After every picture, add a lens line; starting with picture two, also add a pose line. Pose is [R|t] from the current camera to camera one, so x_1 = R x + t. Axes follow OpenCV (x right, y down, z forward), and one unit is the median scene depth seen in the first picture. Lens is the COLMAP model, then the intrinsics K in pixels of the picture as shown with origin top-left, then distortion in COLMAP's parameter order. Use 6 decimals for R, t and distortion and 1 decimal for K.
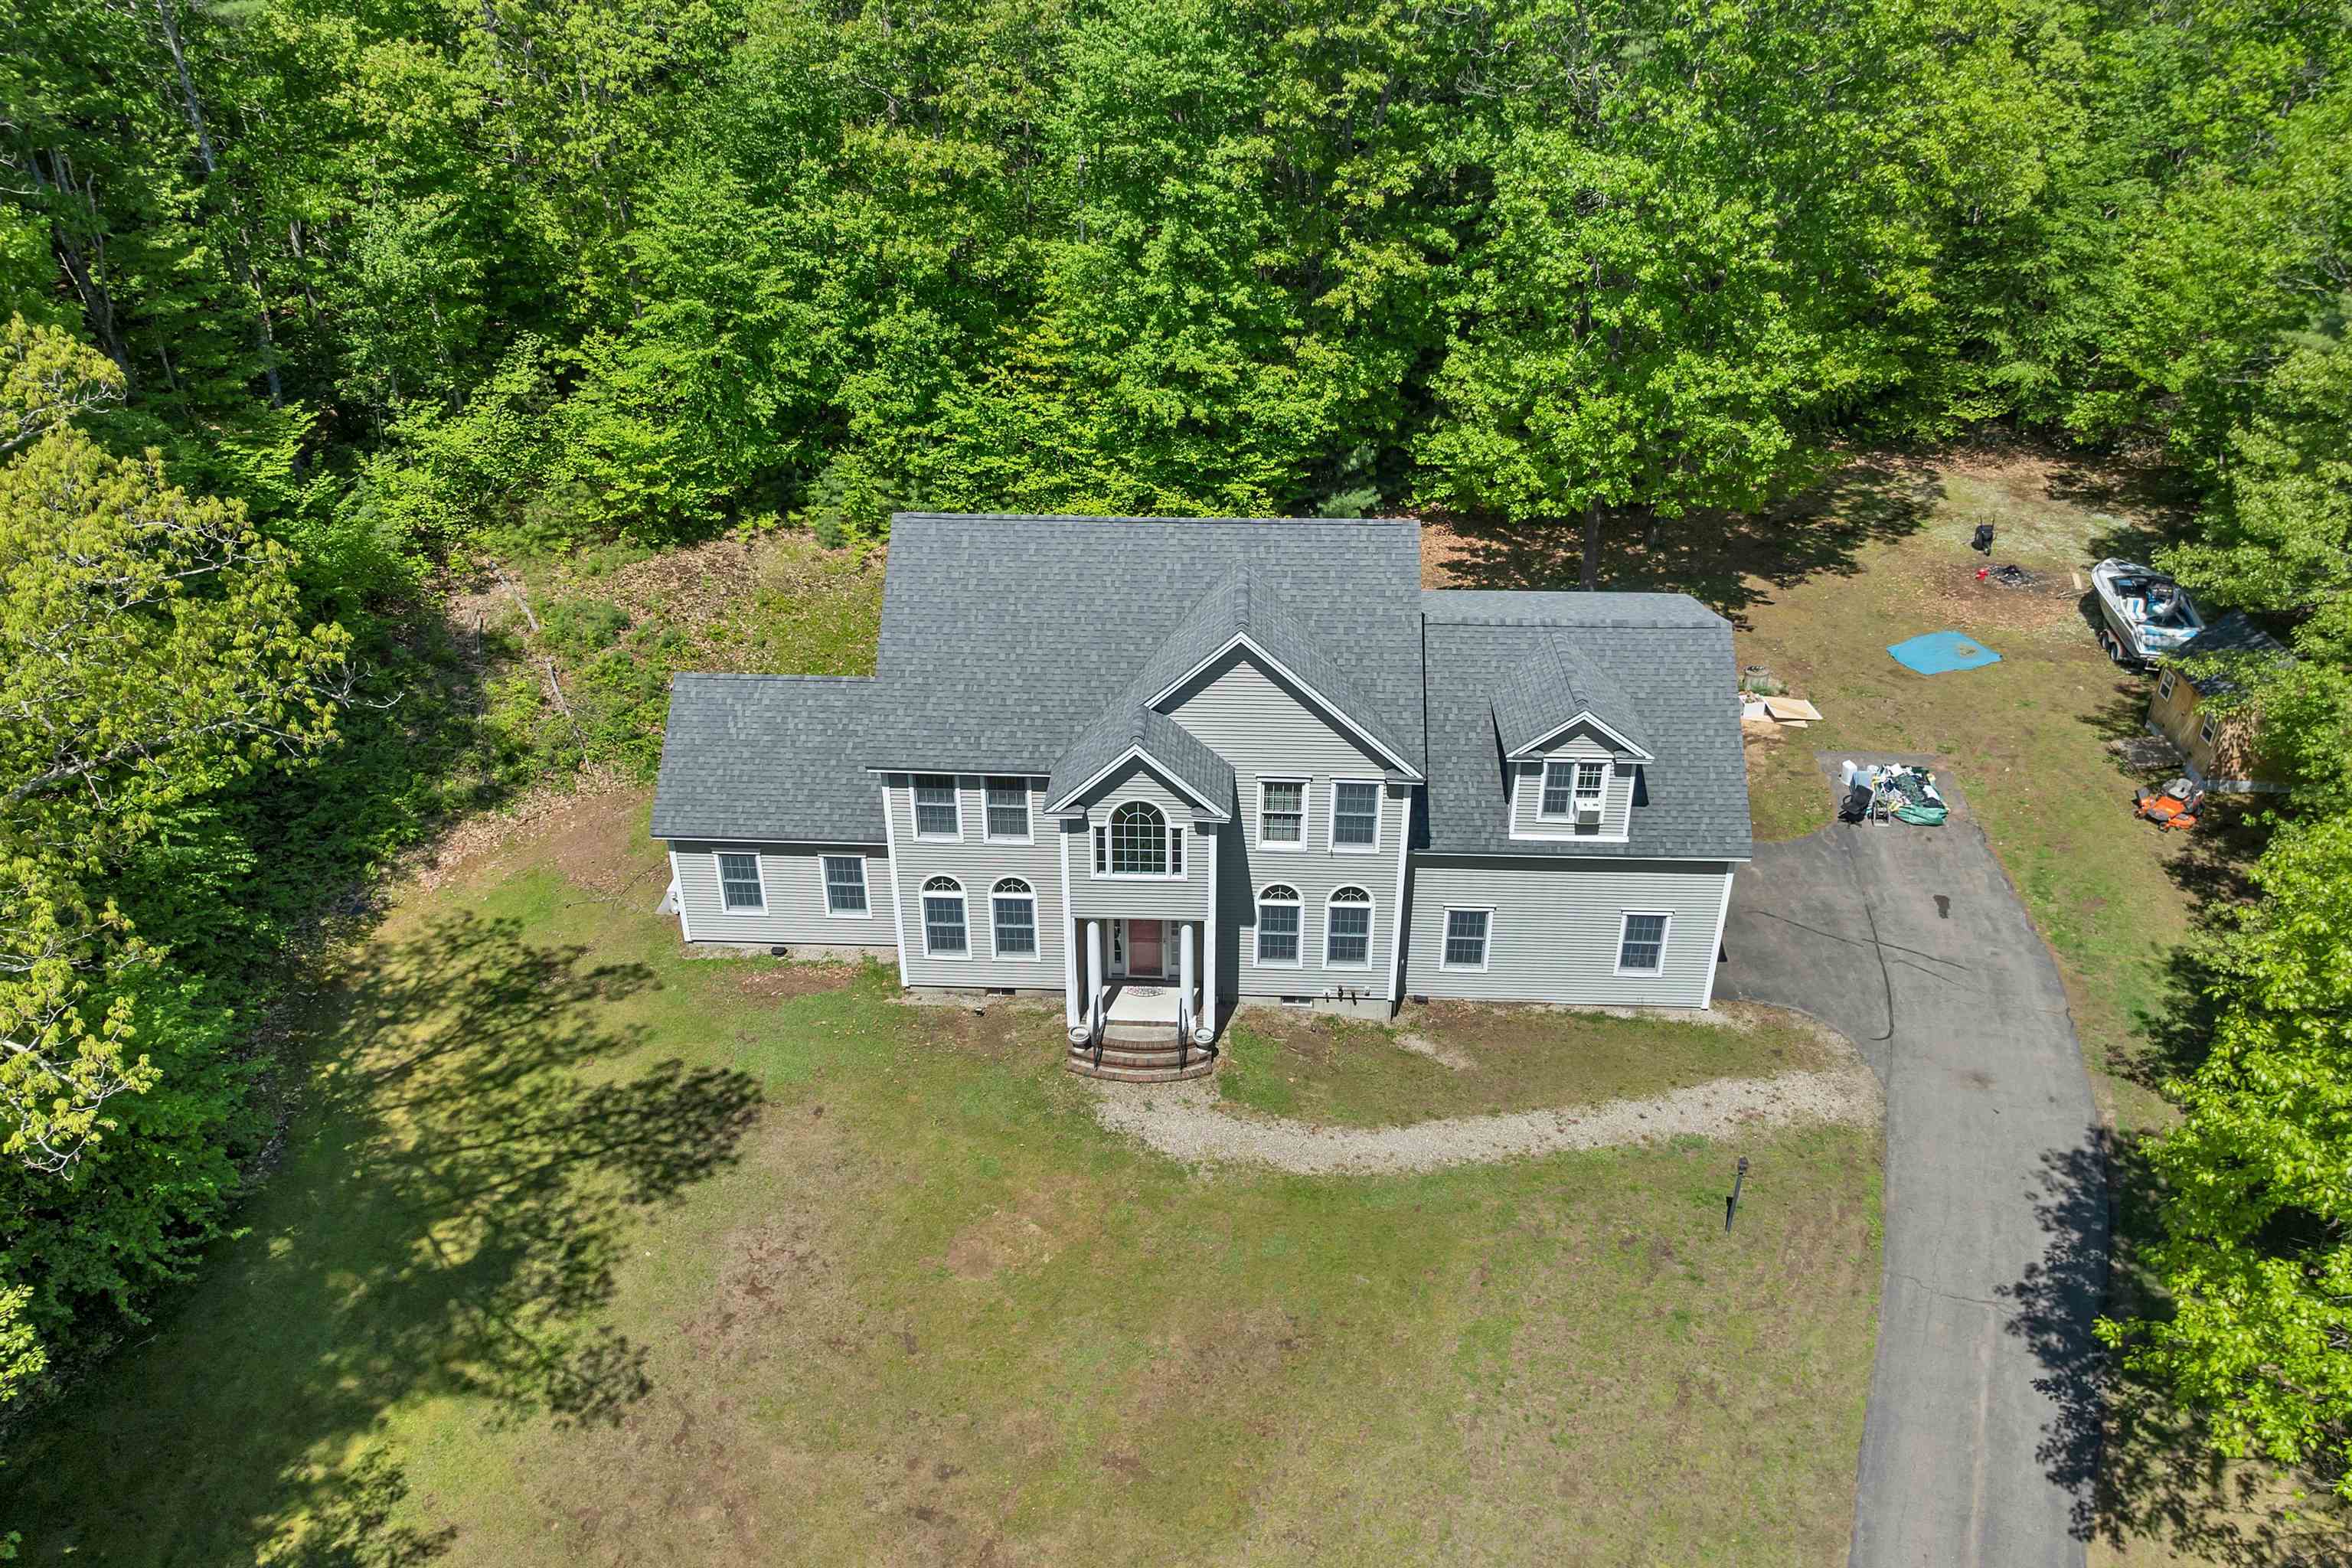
lens RADIAL K [[1690.1, 0, 1180.3], [0, 1690.1, 787.1], [0, 0, 1]] dist [-0.034421, -0.004066]
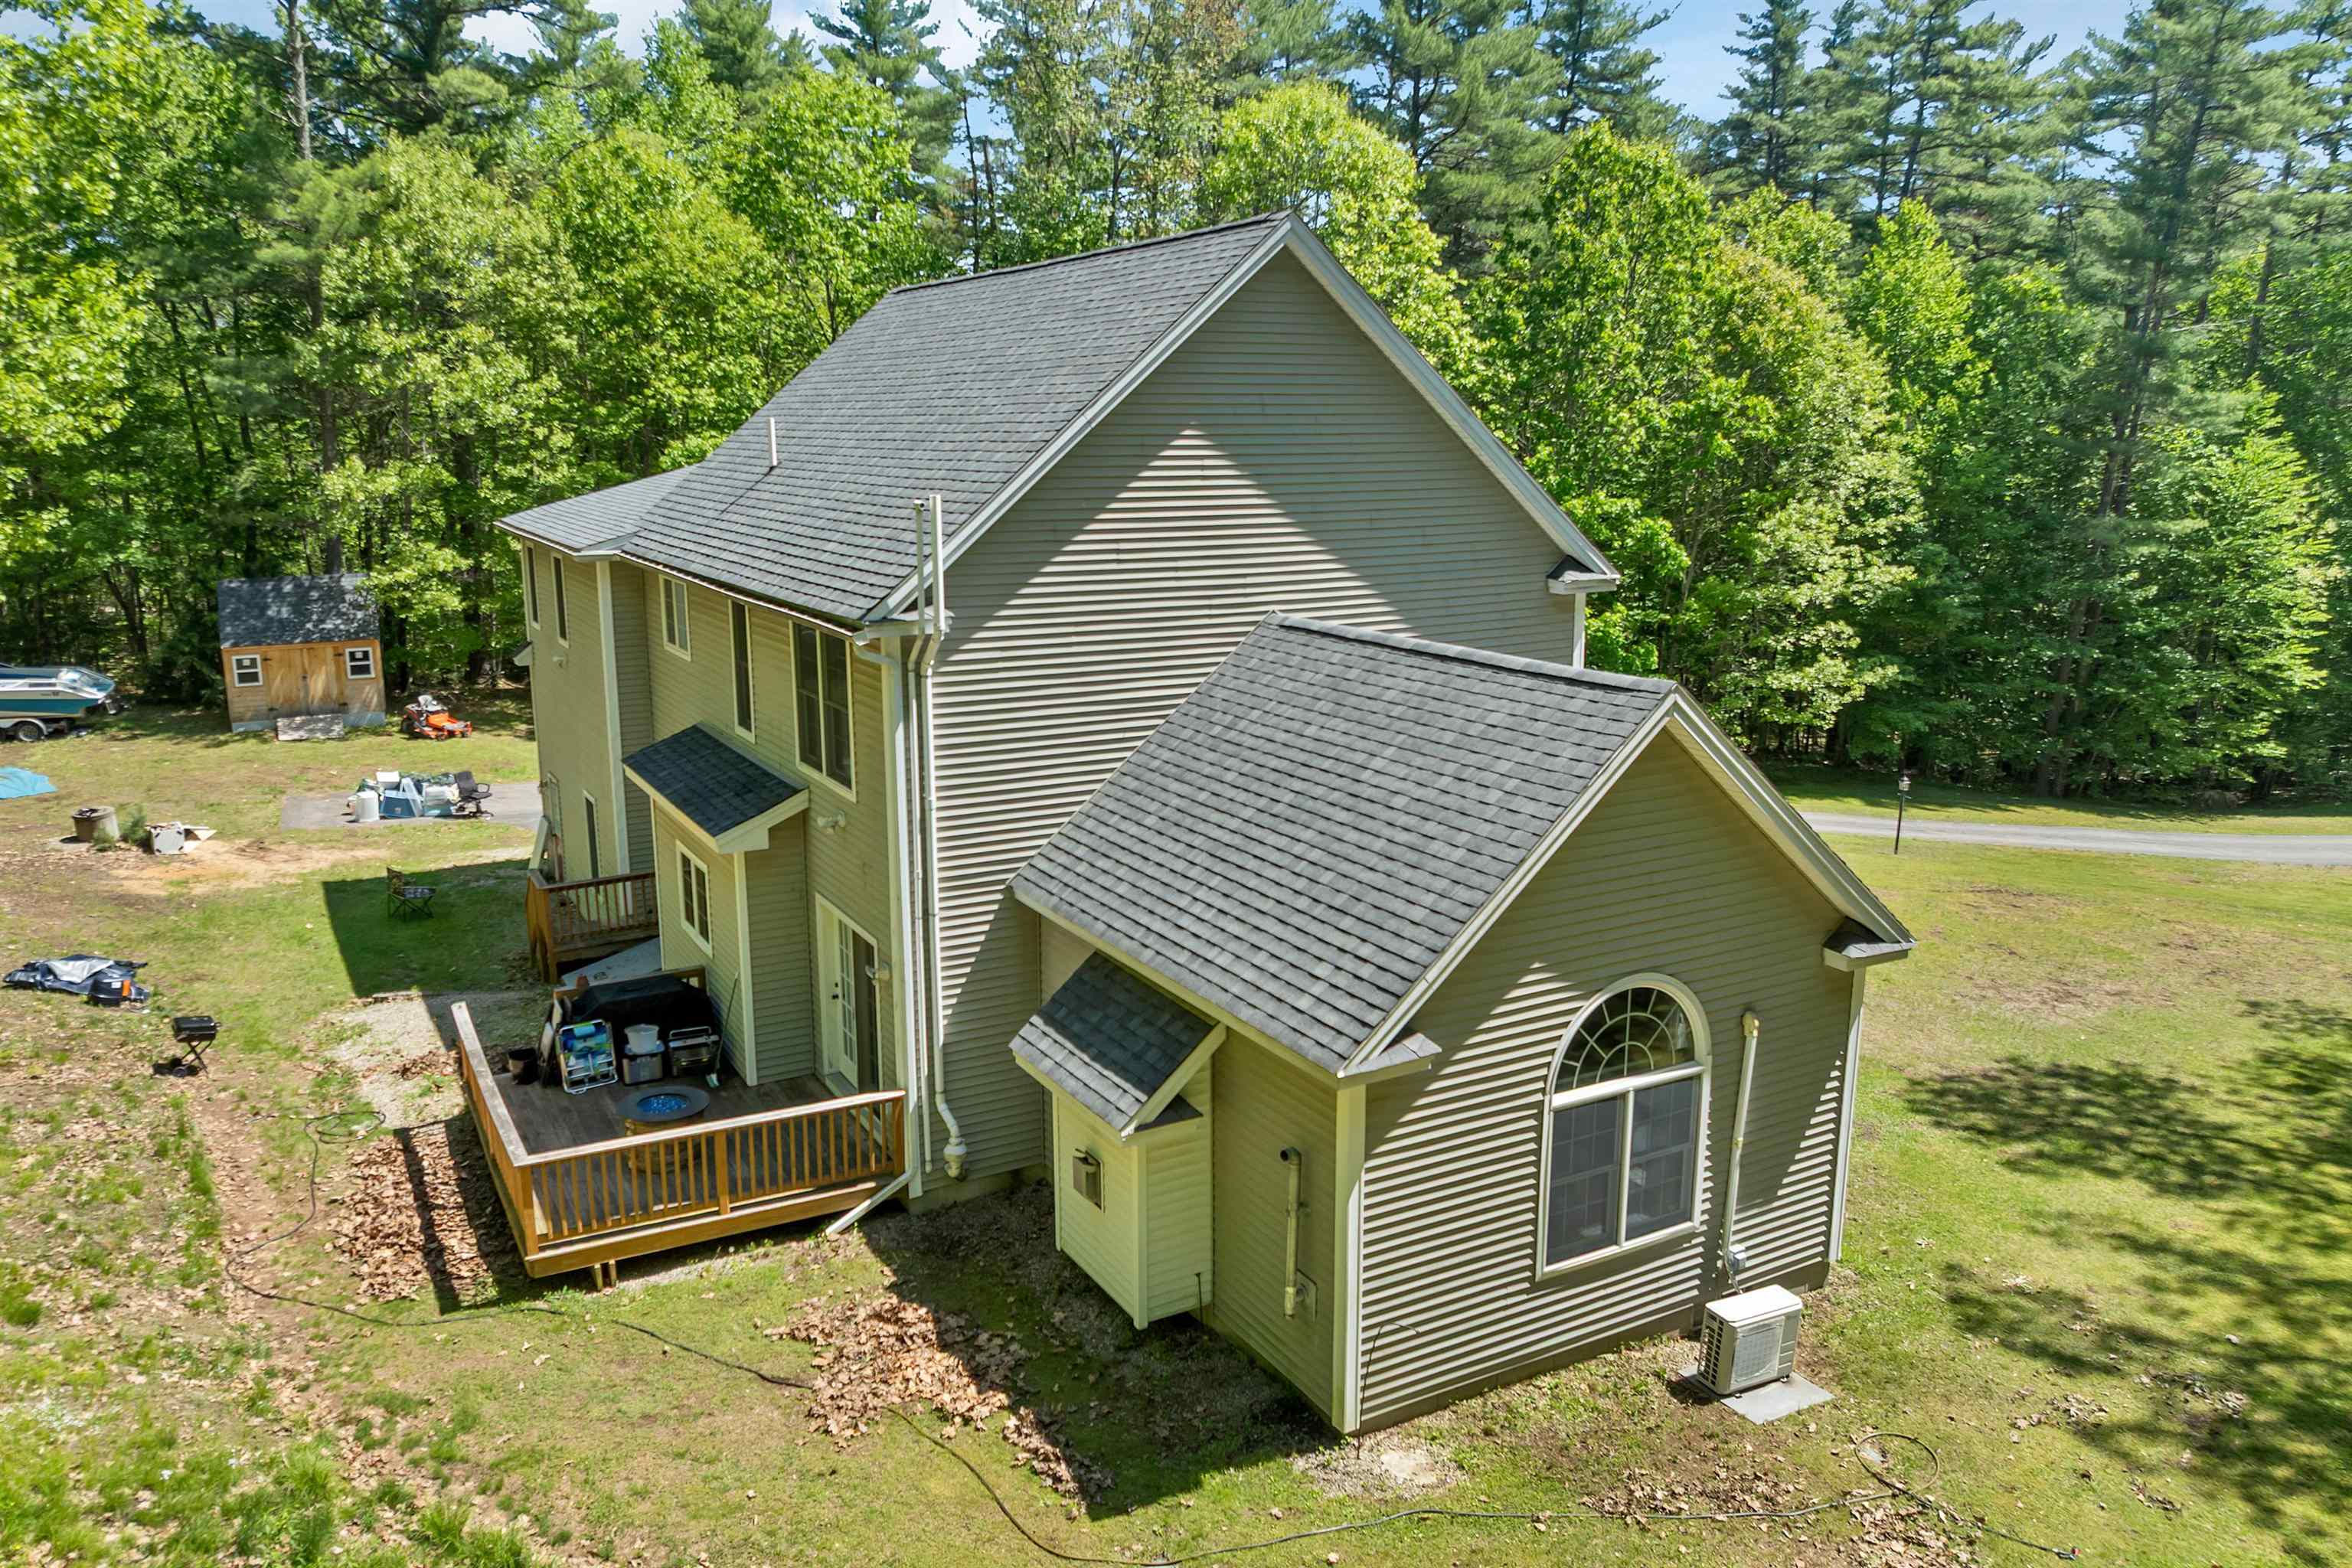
lens RADIAL K [[1690.1, 0, 1184.3], [0, 1690.1, 782.7], [0, 0, 1]] dist [-0.034421, -0.004066]
pose [[-0.531104, -0.173562, 0.829340, -0.565471], [0.421757, 0.794771, 0.436418, -0.251832], [-0.734881, 0.581563, -0.348905, 1.296036]]
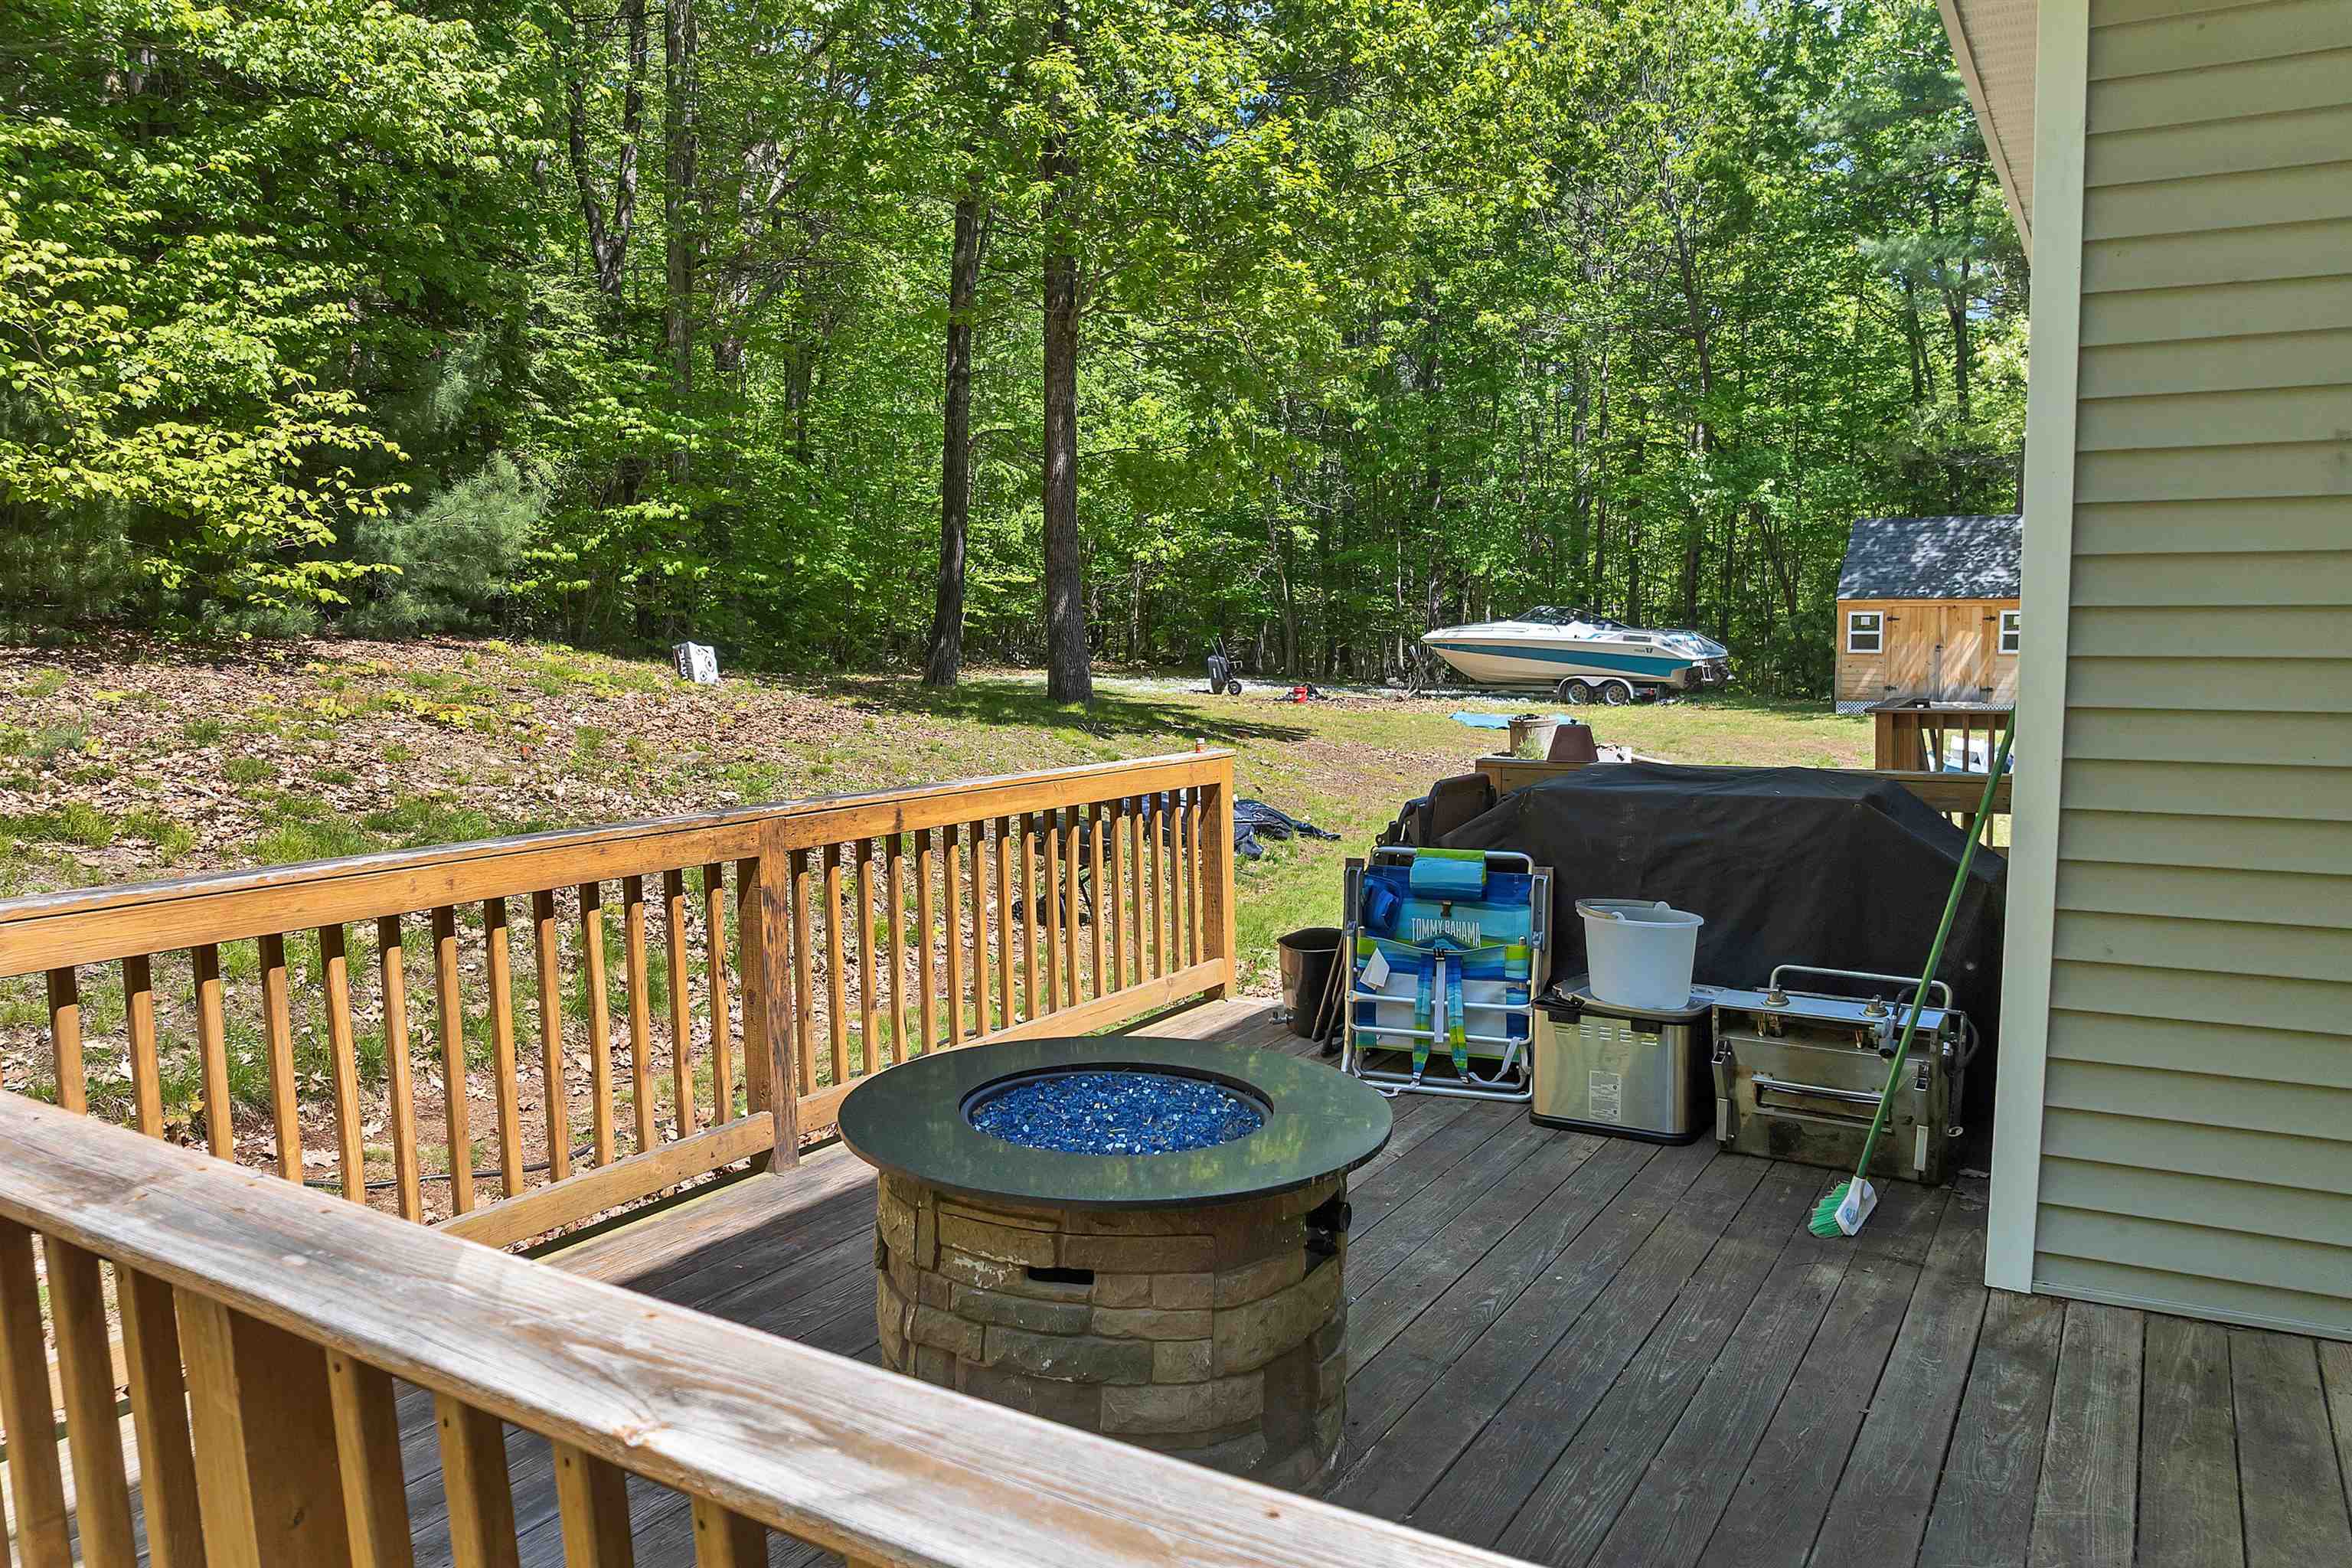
lens RADIAL K [[1690.1, 0, 1177.0], [0, 1690.1, 791.4], [0, 0, 1]] dist [-0.034421, -0.004066]
pose [[0.467018, -0.078188, 0.880784, -0.163142], [0.433327, 0.888516, -0.150889, -0.027527], [-0.770793, 0.452135, 0.448834, 1.245652]]
